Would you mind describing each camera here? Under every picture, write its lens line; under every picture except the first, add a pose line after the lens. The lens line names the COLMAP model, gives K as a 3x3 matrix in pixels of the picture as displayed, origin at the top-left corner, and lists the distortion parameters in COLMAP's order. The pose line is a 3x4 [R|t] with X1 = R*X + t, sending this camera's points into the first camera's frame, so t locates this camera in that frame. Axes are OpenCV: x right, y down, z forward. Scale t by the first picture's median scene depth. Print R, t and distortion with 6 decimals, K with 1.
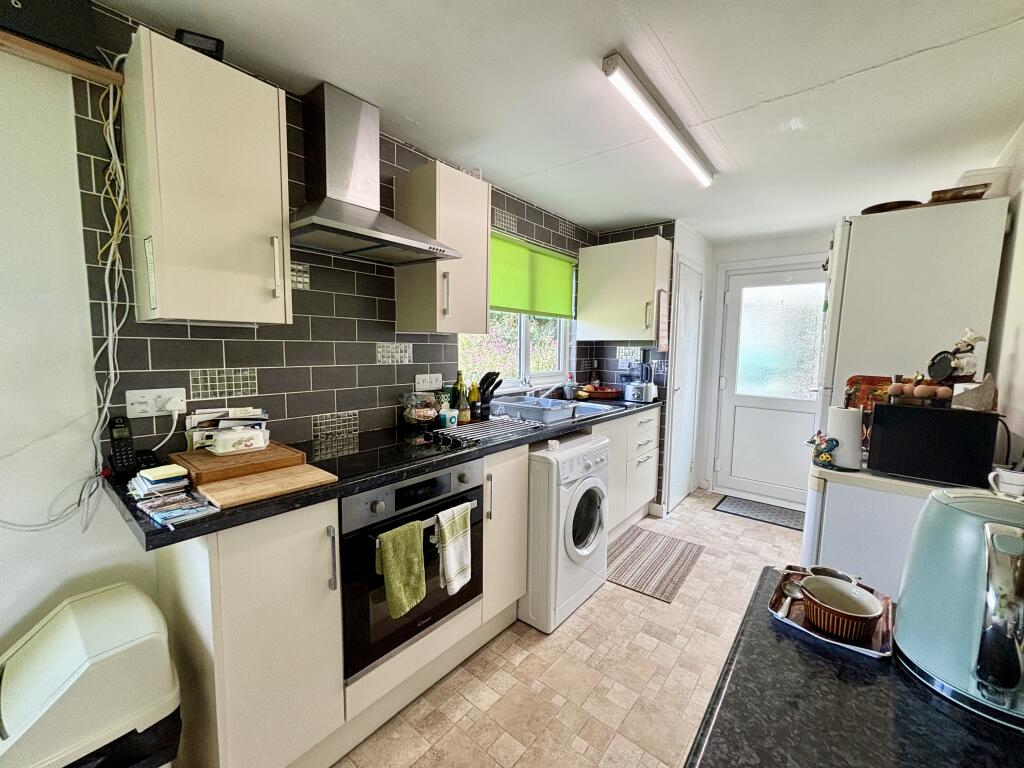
lens RADIAL K [[410.5, 0, 512.0], [0, 410.5, 384.0], [0, 0, 1]] dist [0.000449, -0.000054]
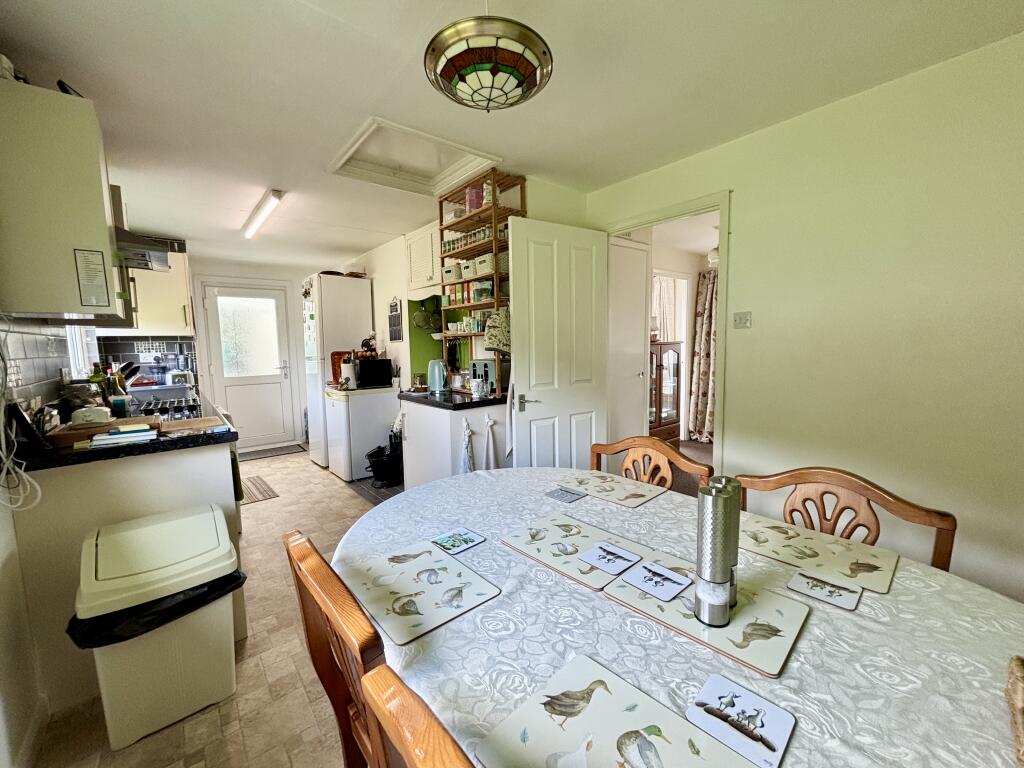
lens RADIAL K [[410.5, 0, 512.0], [0, 410.5, 384.0], [0, 0, 1]] dist [0.000449, -0.000054]
pose [[0.181266, -0.113689, 0.976841, -0.867707], [0.113012, 0.989123, 0.094147, 0.038872], [-0.976919, 0.093329, 0.192143, -0.224098]]
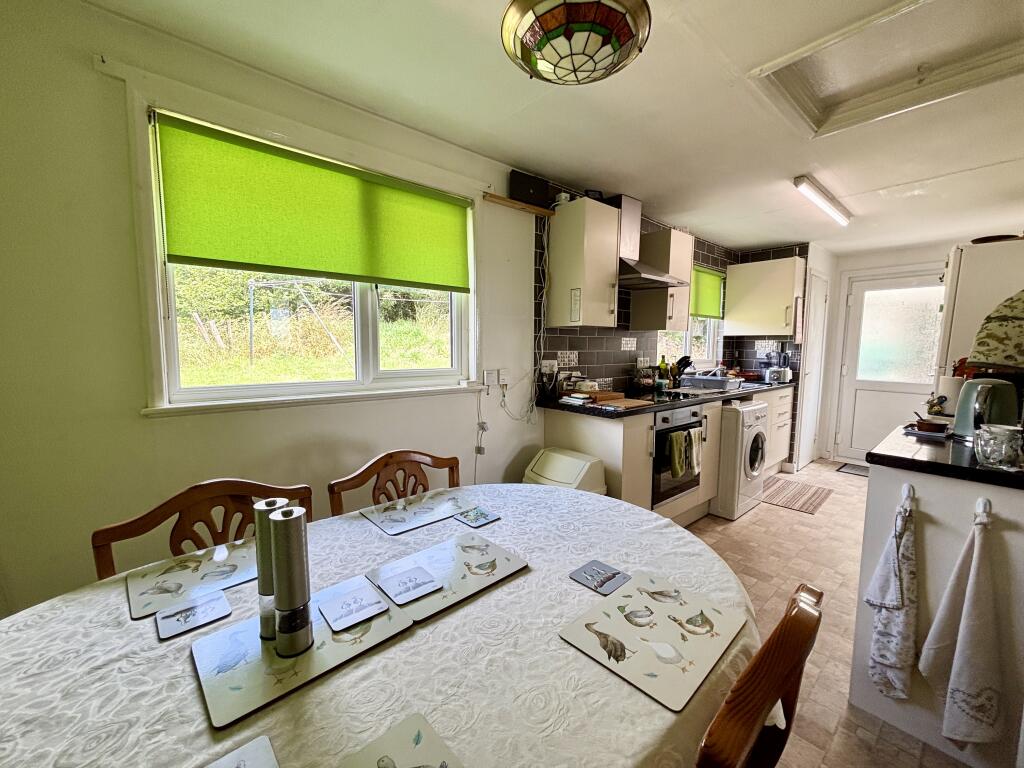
lens RADIAL K [[410.1, 0, 502.5], [0, 410.1, 384.2], [0, 0, 1]] dist [-0.034824, 0.012499]
pose [[0.981481, 0.011620, -0.191209, -0.379653], [-0.010805, 0.999928, 0.005305, 0.065617], [0.191257, -0.003141, 0.981535, -0.542067]]
